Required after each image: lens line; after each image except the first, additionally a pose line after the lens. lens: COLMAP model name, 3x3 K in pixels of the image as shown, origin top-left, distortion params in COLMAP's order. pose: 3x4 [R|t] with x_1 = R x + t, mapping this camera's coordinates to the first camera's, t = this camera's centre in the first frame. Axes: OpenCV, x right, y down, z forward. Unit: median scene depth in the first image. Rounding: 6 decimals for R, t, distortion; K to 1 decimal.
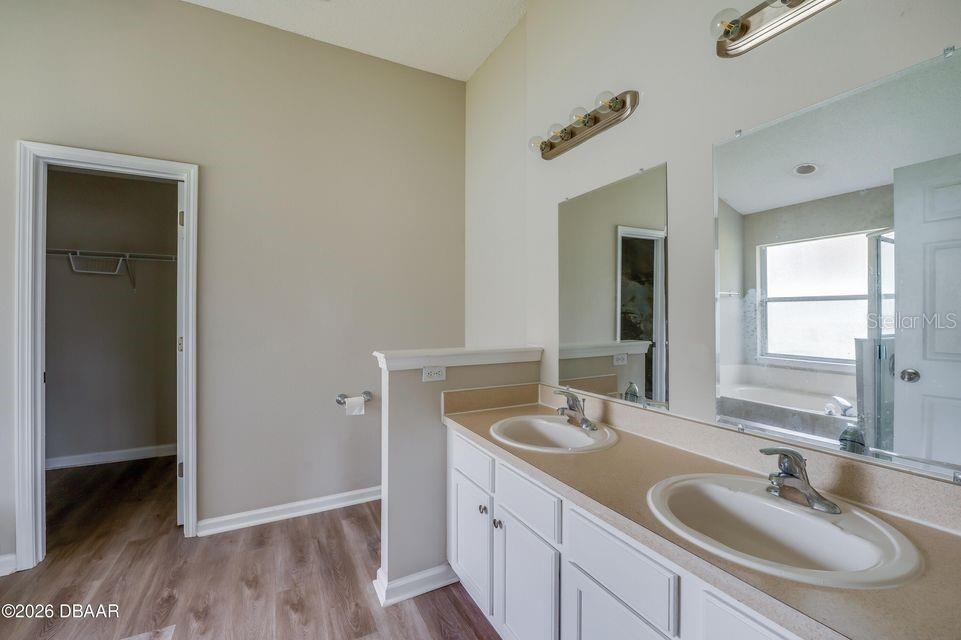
lens RADIAL K [[383.8, 0, 482.8], [0, 383.8, 317.7], [0, 0, 1]] dist [-0.017221, 0.002579]
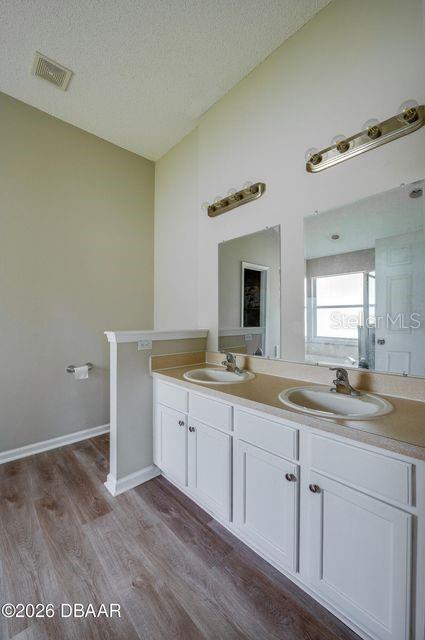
lens RADIAL K [[253.1, 0, 212.7], [0, 253.1, 326.1], [0, 0, 1]] dist [-0.012669, -0.000148]
pose [[0.963270, -0.009894, 0.268353, -0.138083], [0.007349, 0.999918, 0.010485, 0.058971], [-0.268435, -0.008127, 0.963263, -0.080352]]
